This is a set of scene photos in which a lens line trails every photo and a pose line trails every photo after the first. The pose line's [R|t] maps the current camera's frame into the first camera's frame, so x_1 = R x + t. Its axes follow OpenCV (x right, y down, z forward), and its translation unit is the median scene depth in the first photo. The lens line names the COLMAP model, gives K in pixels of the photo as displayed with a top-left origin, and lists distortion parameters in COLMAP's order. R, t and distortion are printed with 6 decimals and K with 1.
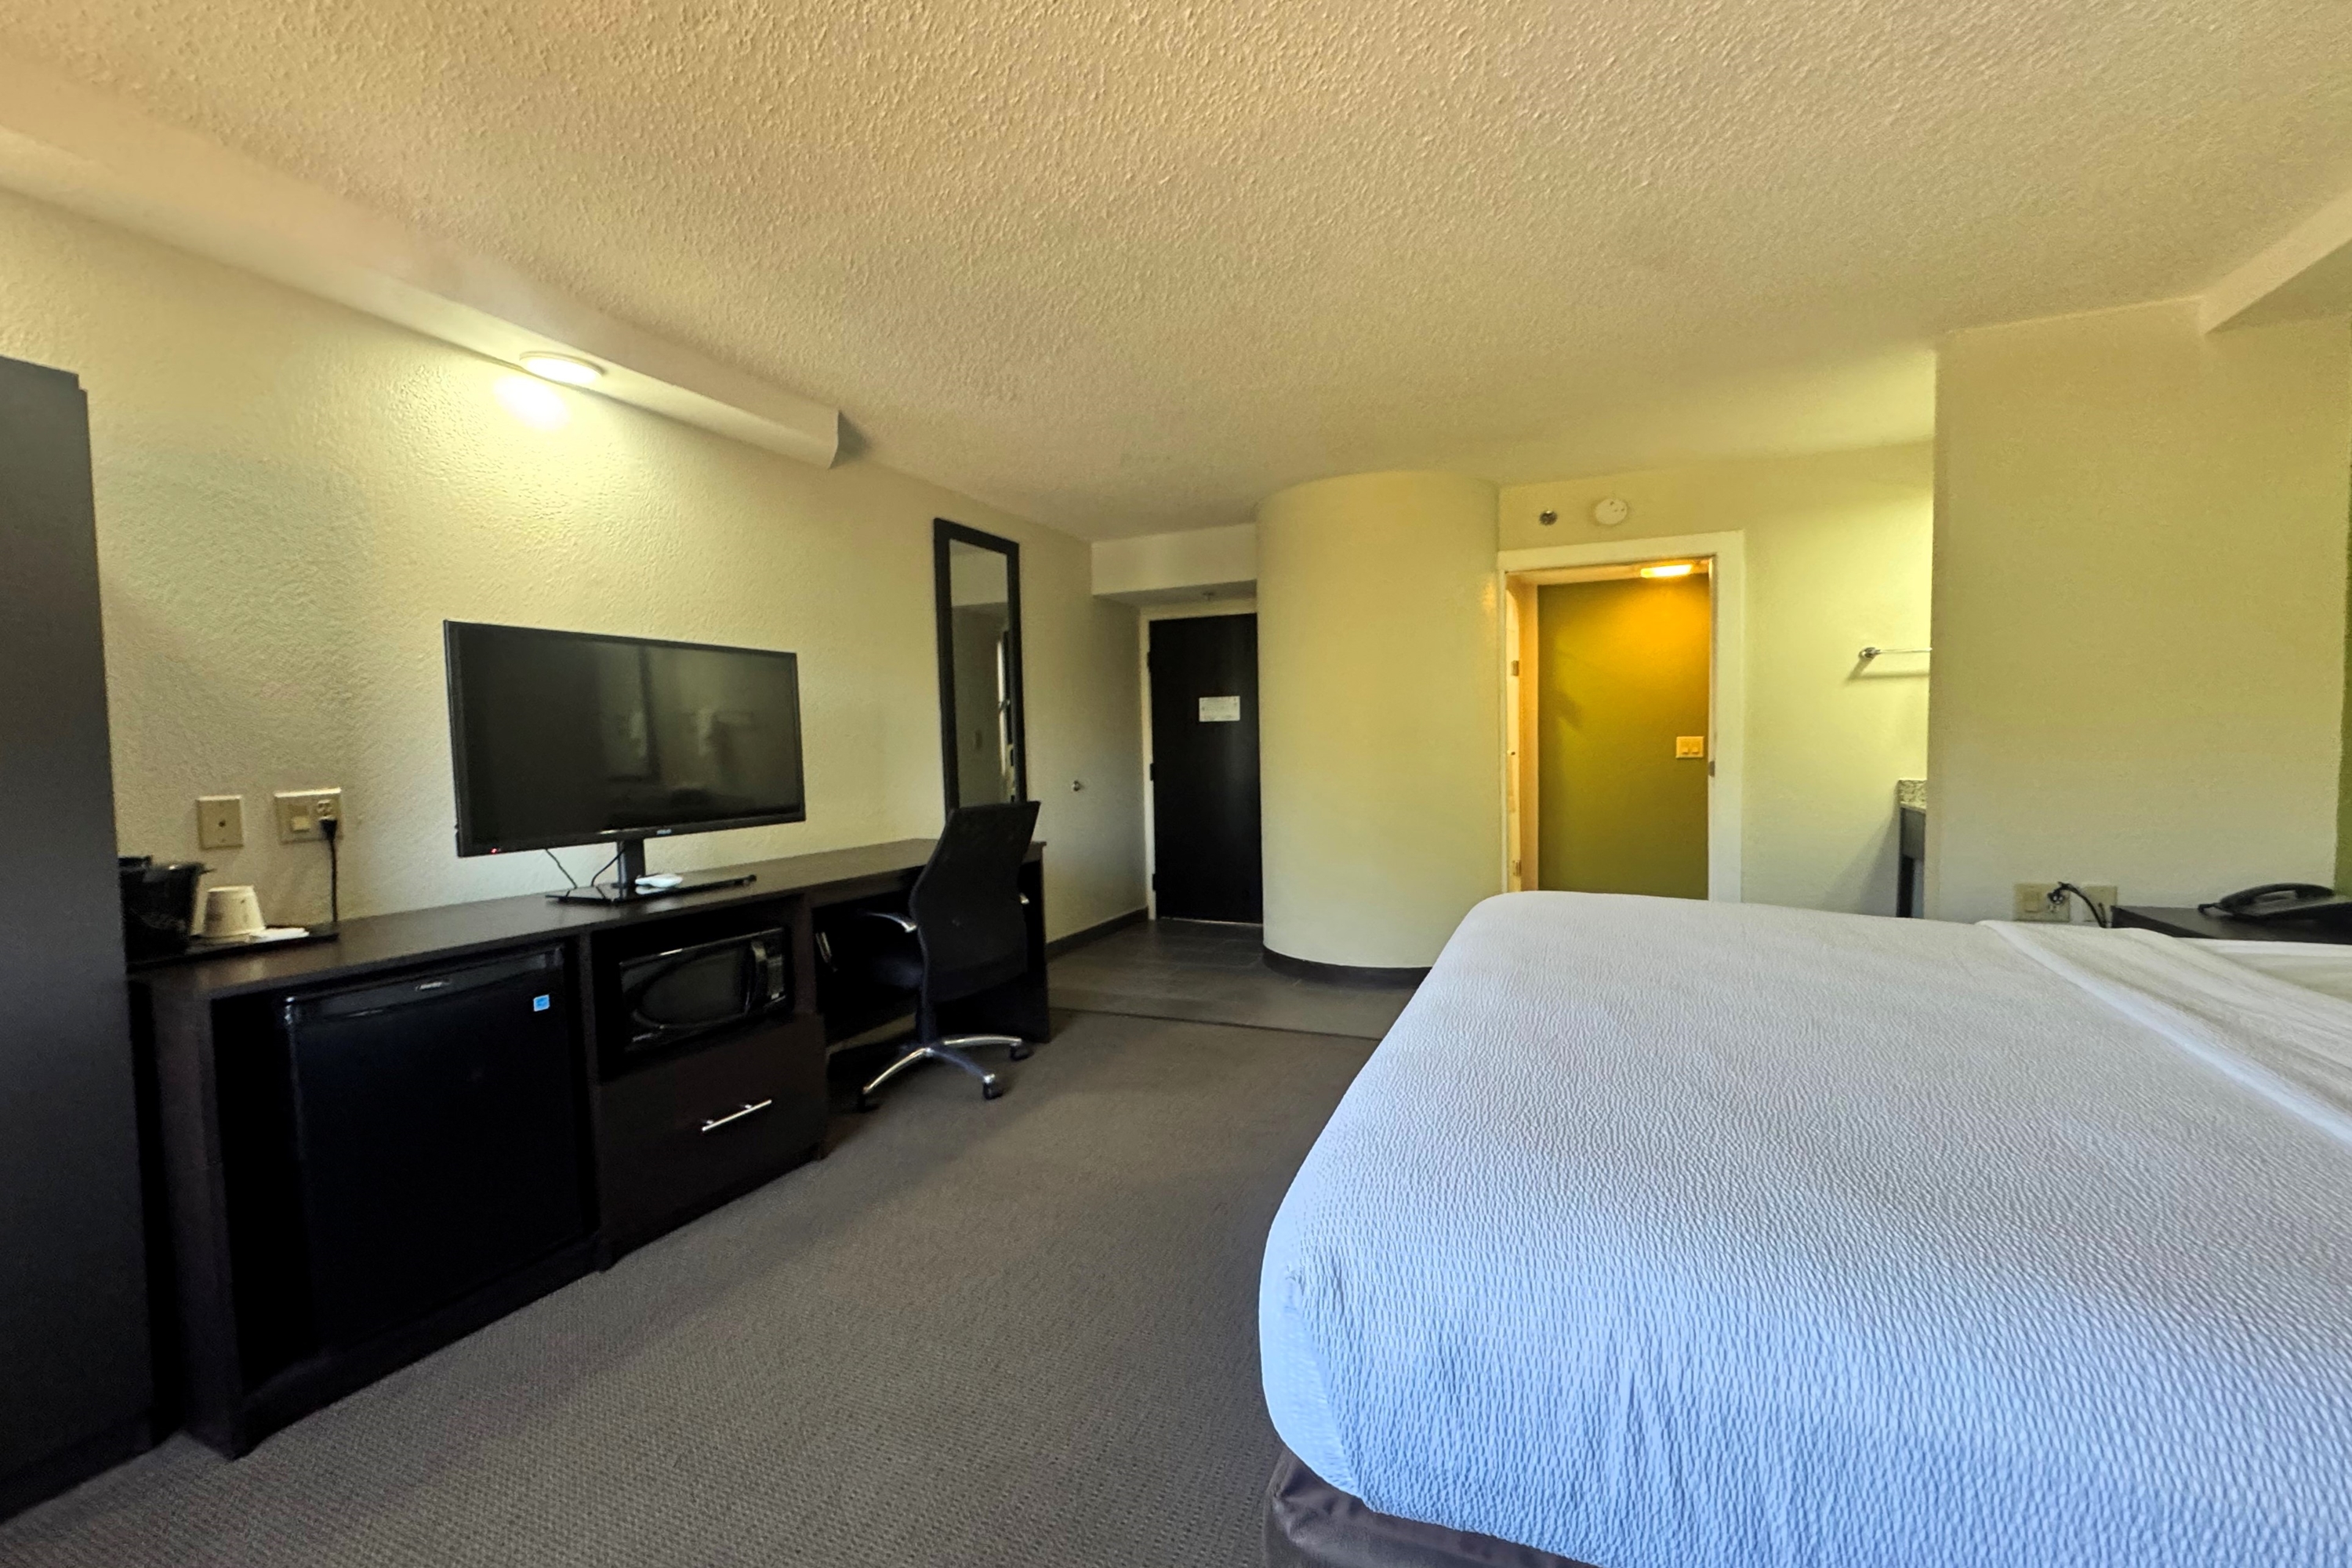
lens RADIAL K [[808.0, 0, 1210.4], [0, 808.0, 779.6], [0, 0, 1]] dist [-0.001780, 0.000024]
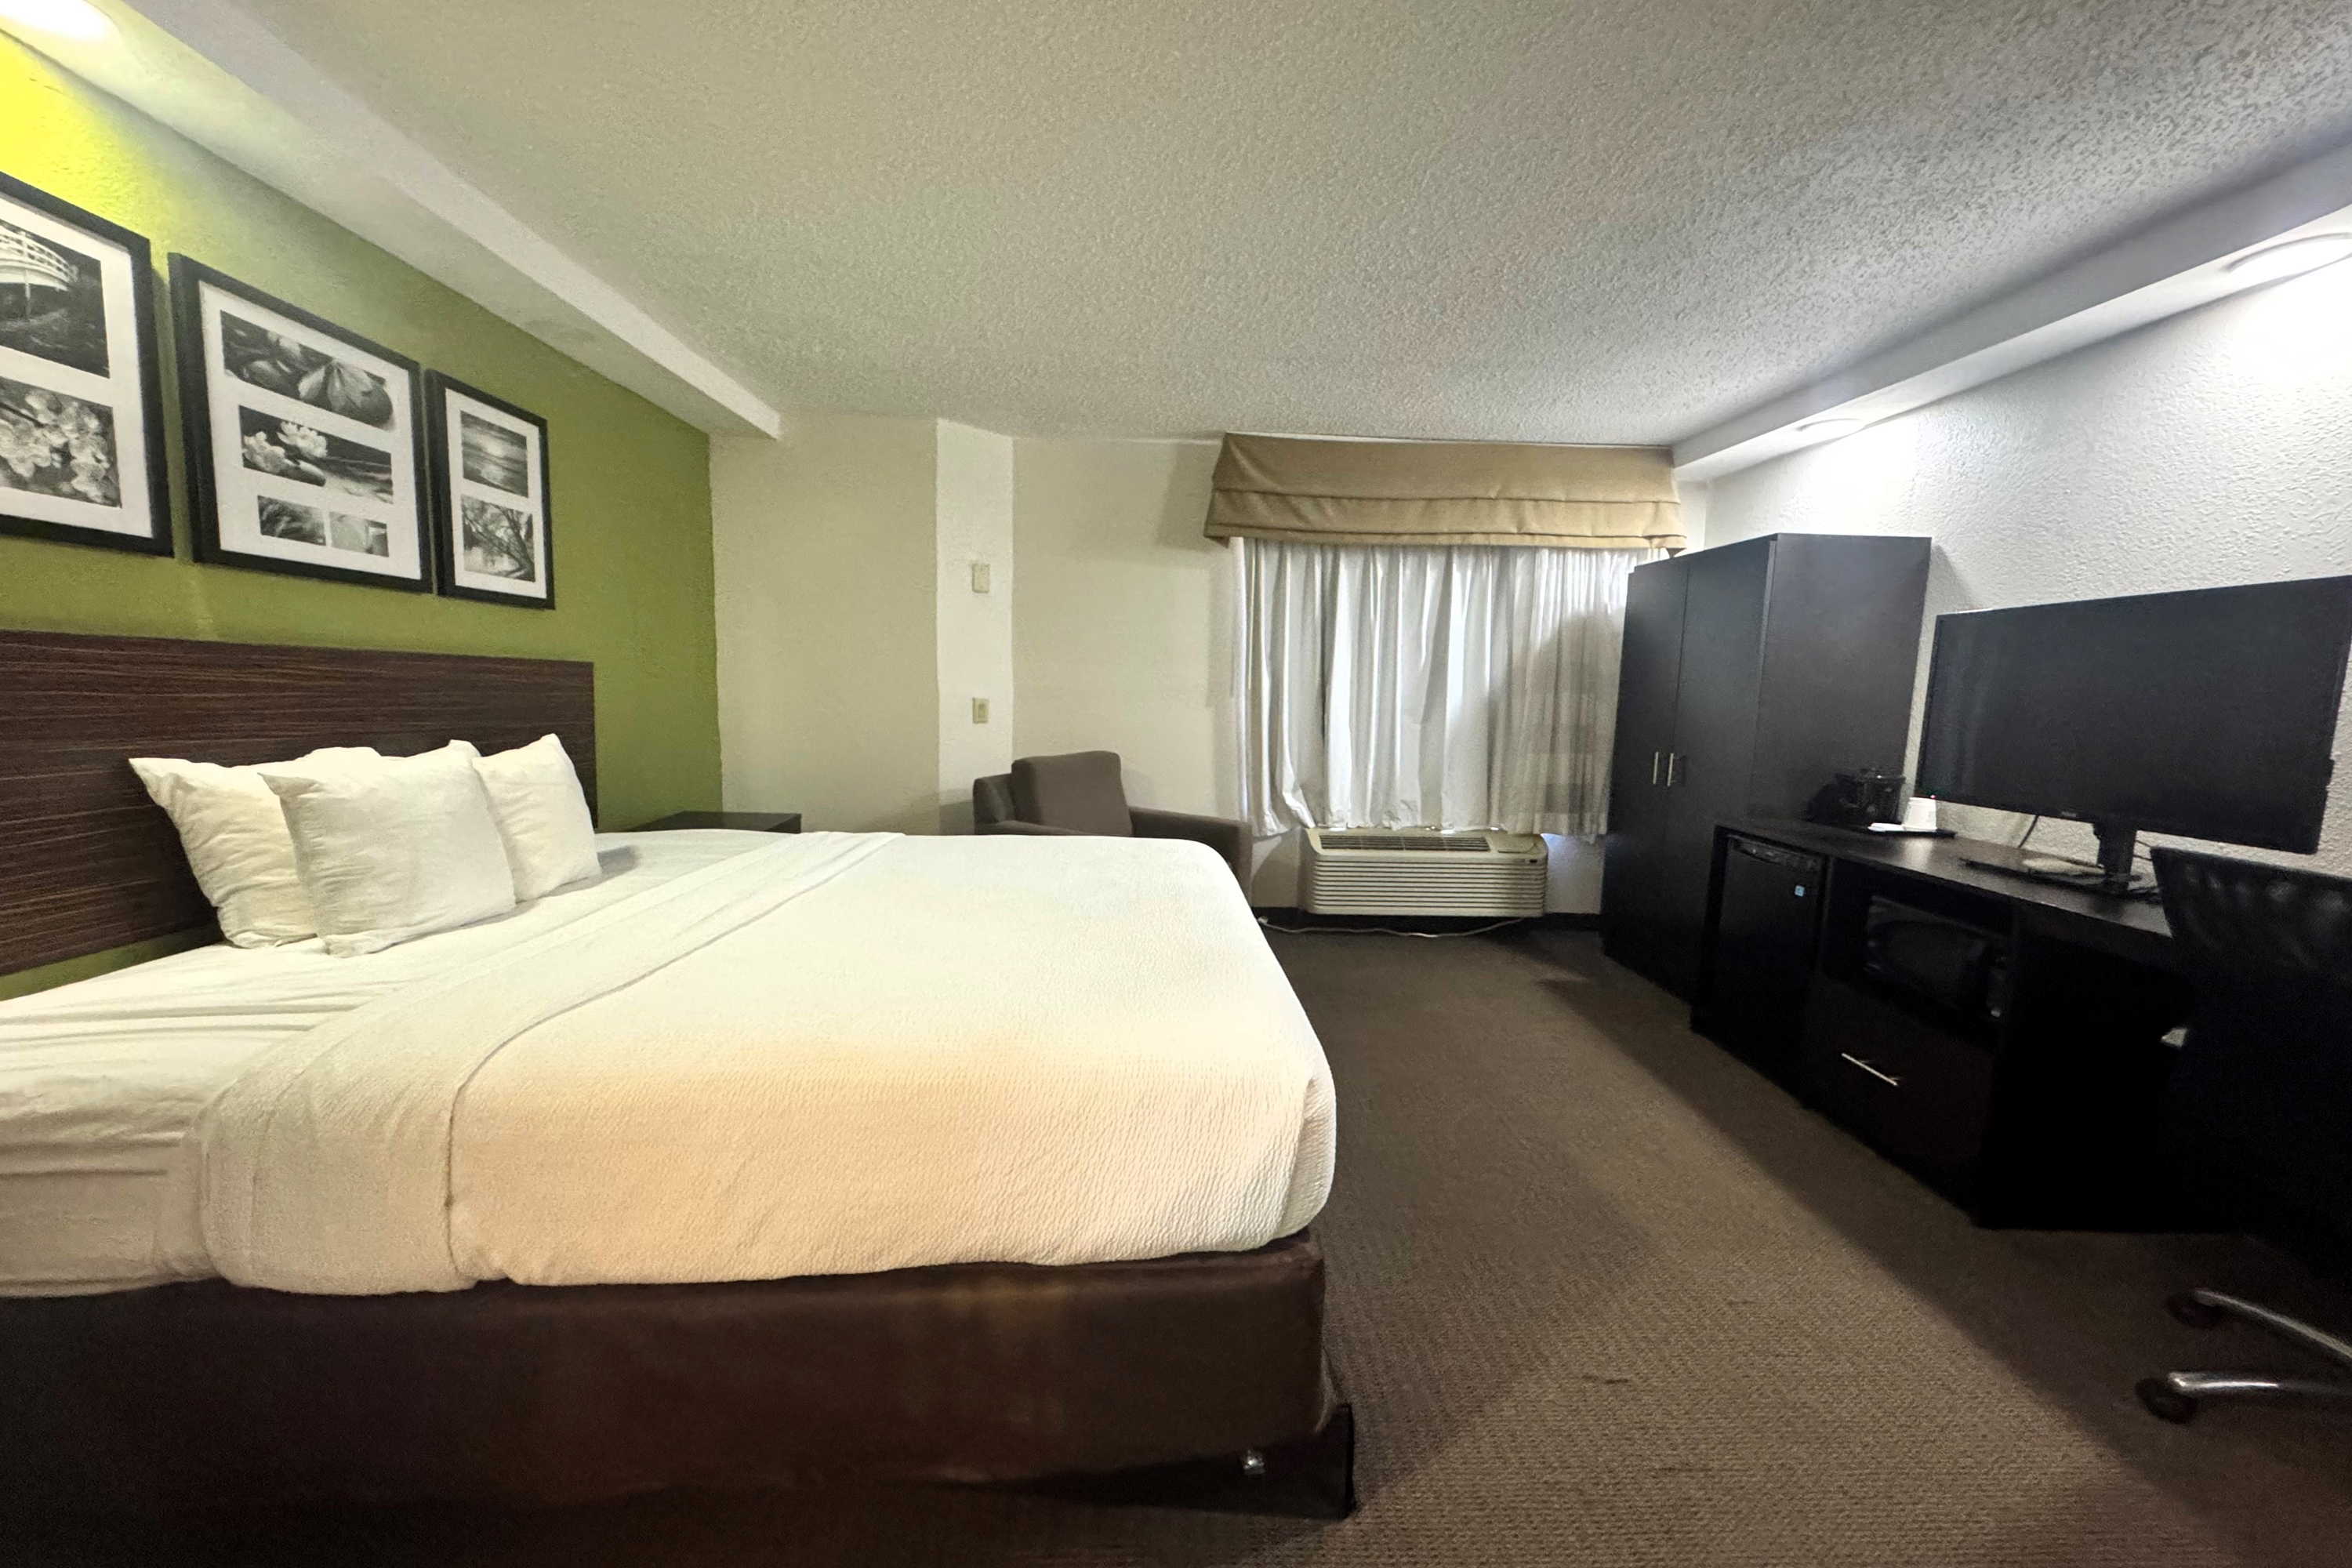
lens RADIAL K [[808.0, 0, 1210.4], [0, 808.0, 779.6], [0, 0, 1]] dist [-0.001780, 0.000024]
pose [[-0.891563, 0.040795, -0.451055, 1.041742], [-0.017520, 0.992083, 0.124357, -0.120029], [0.452557, 0.118775, -0.883790, 2.438836]]
